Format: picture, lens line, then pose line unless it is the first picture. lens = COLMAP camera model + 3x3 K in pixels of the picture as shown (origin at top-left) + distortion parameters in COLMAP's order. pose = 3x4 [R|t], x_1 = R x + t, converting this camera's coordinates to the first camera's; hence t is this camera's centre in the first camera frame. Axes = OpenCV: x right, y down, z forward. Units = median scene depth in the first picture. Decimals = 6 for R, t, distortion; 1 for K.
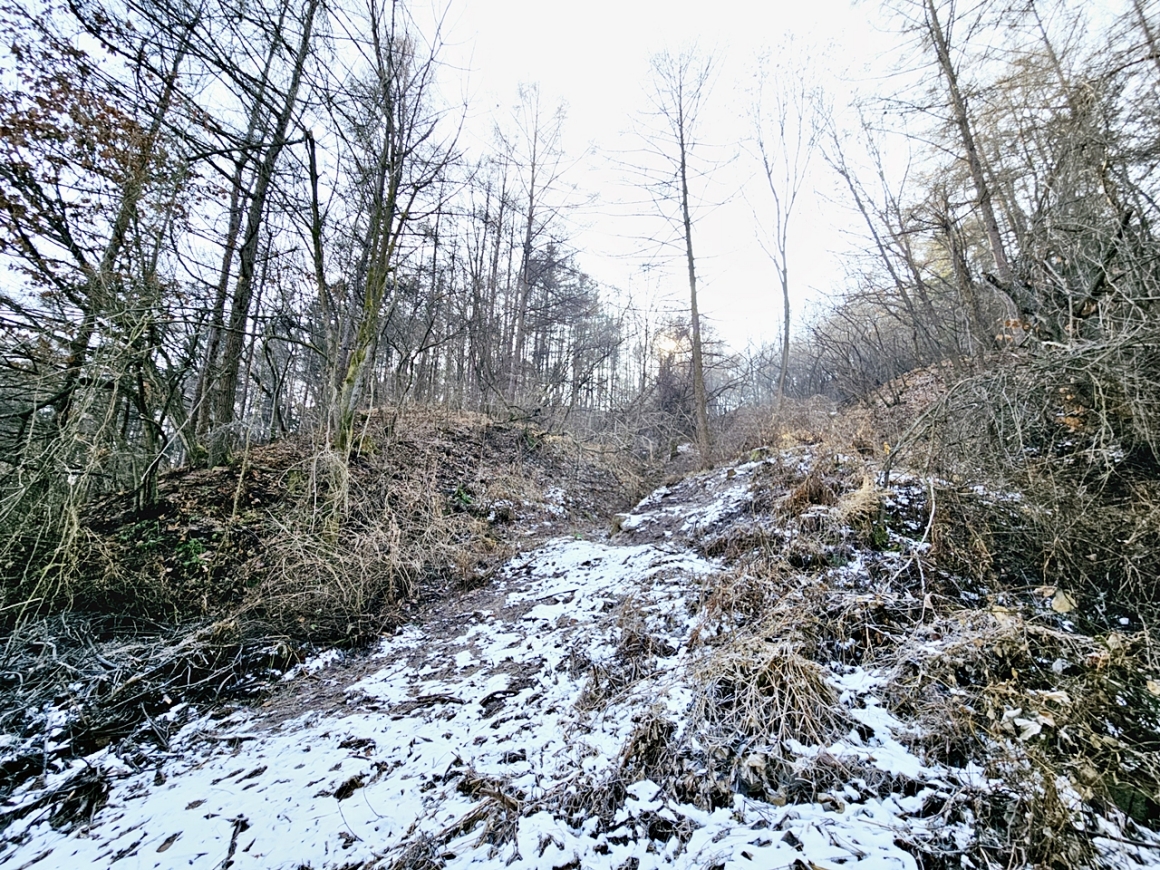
lens RADIAL K [[468.5, 0, 580.0], [0, 468.5, 435.0], [0, 0, 1]] dist [-0.002021, -0.000363]
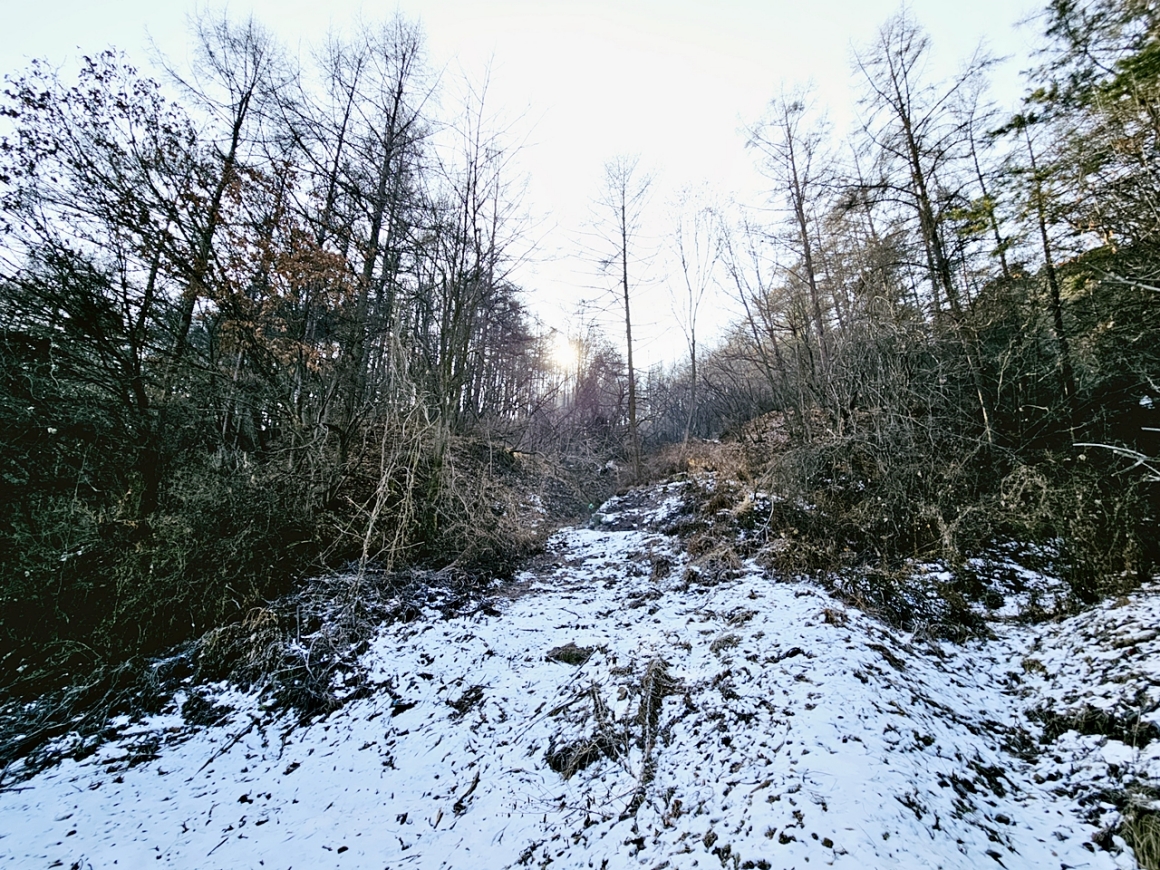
lens RADIAL K [[468.5, 0, 580.0], [0, 468.5, 435.0], [0, 0, 1]] dist [-0.002021, -0.000363]
pose [[0.971908, 0.054893, 0.228872, -0.487407], [-0.052368, 0.998482, -0.017095, -0.085649], [-0.229463, 0.004629, 0.973306, -0.699488]]
